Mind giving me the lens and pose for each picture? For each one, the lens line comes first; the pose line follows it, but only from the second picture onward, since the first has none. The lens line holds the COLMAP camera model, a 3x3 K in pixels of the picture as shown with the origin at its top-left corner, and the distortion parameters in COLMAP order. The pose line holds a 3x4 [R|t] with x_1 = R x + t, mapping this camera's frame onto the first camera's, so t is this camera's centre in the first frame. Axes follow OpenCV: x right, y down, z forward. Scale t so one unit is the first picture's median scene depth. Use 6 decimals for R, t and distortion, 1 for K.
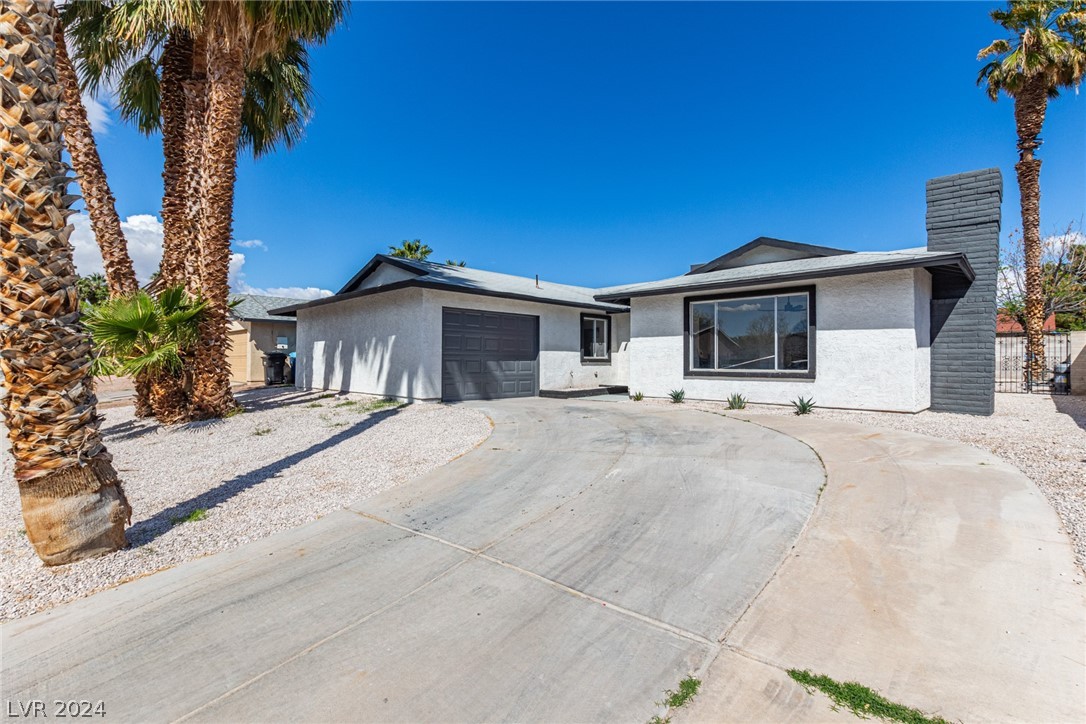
lens RADIAL K [[500.3, 0, 537.8], [0, 500.3, 360.9], [0, 0, 1]] dist [-0.003474, 0.000667]
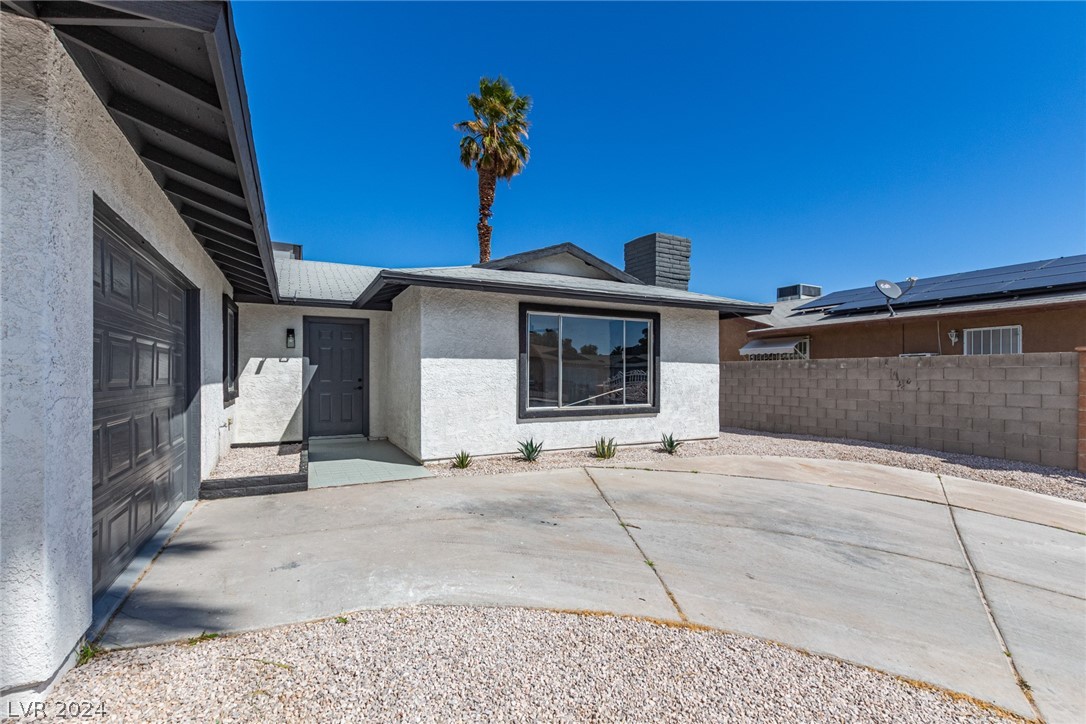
lens RADIAL K [[500.3, 0, 543.9], [0, 500.3, 371.6], [0, 0, 1]] dist [-0.003474, 0.000667]
pose [[0.303199, 0.002182, 0.952925, -0.353955], [-0.003523, 0.999993, -0.001169, -0.034821], [-0.952921, -0.003003, 0.303205, 0.799923]]
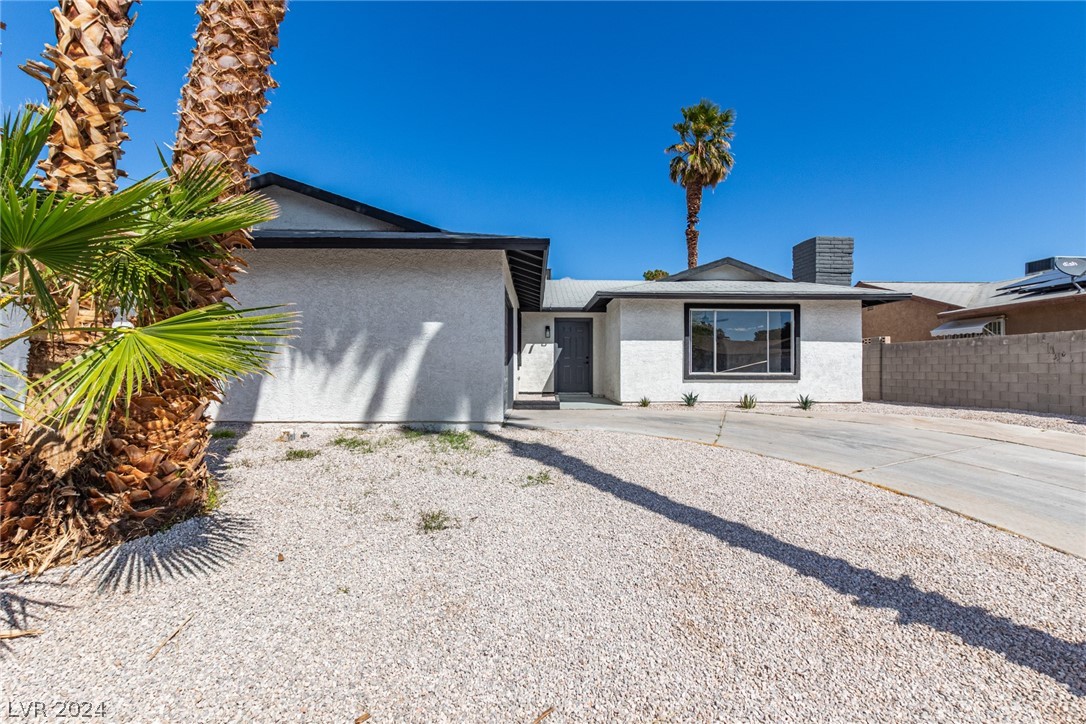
lens RADIAL K [[500.3, 0, 537.7], [0, 500.3, 361.0], [0, 0, 1]] dist [-0.003474, 0.000667]
pose [[0.694625, 0.008364, 0.719323, -0.686788], [-0.002834, 0.999956, -0.008890, 0.001459], [-0.719366, 0.004137, 0.694618, 0.525845]]
